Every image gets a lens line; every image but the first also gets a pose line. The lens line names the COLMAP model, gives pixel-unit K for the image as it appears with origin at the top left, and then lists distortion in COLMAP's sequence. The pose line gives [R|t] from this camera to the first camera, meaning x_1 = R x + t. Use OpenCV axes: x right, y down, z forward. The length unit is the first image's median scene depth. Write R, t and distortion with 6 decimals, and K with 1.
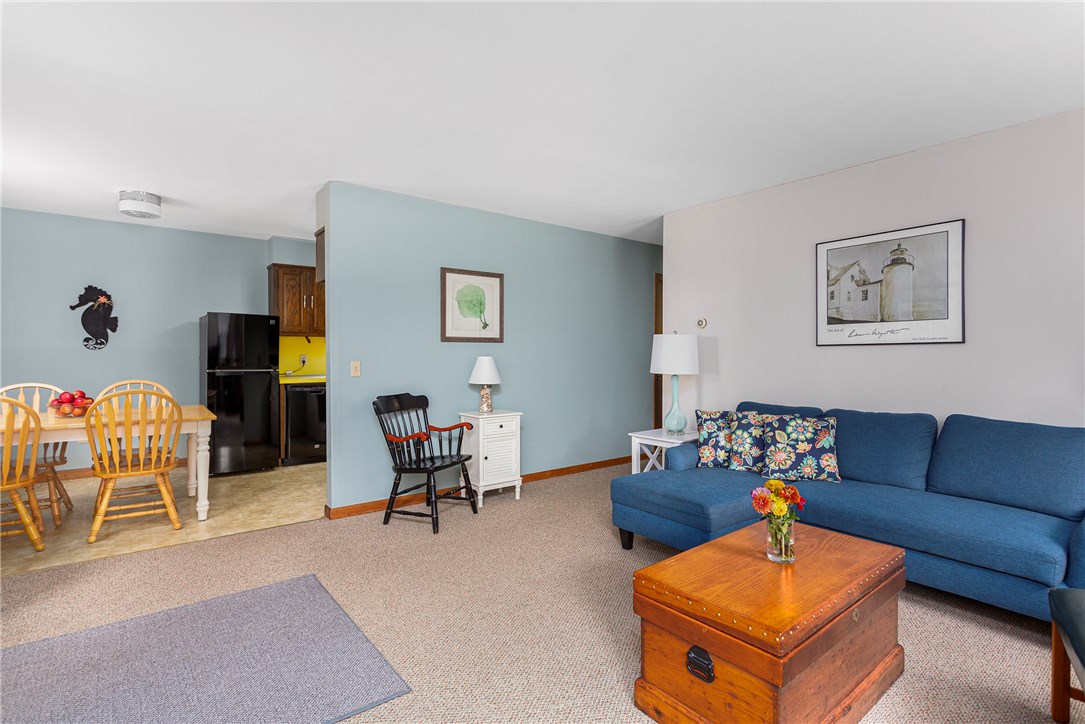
lens RADIAL K [[526.6, 0, 546.2], [0, 526.6, 353.2], [0, 0, 1]] dist [-0.000602, 0.002914]
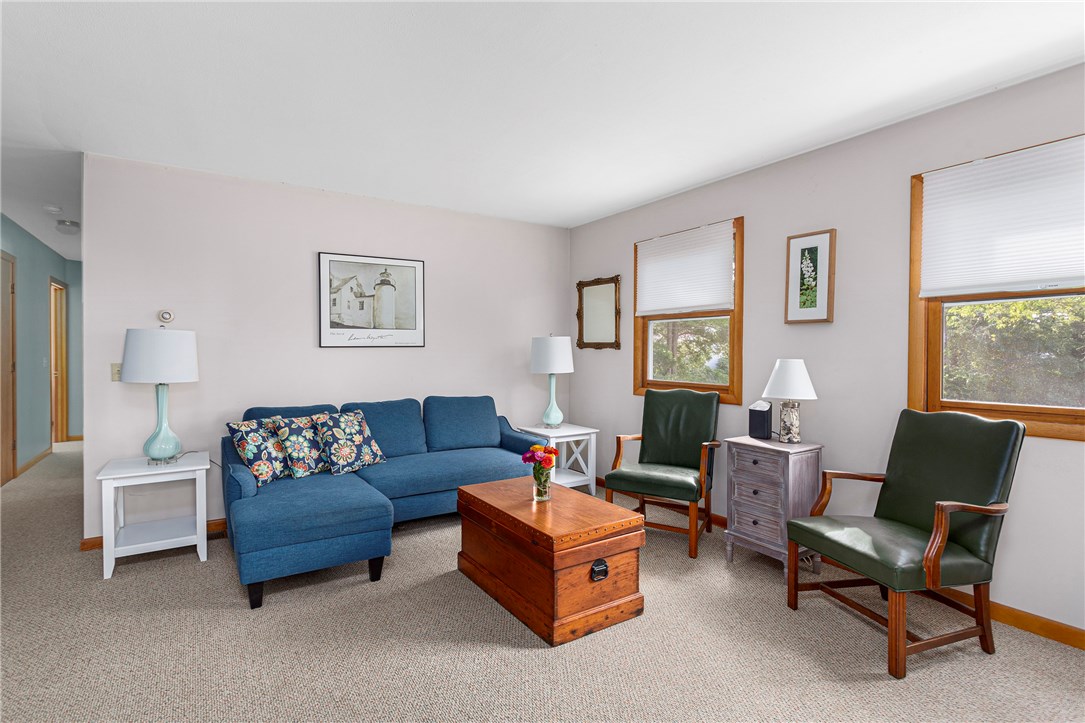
lens RADIAL K [[526.6, 0, 537.5], [0, 526.6, 360.1], [0, 0, 1]] dist [-0.000602, 0.002914]
pose [[0.103234, -0.016841, 0.994515, -0.550405], [-0.001866, 0.999852, 0.017125, -0.007745], [-0.994655, -0.003624, 0.103187, 0.482907]]
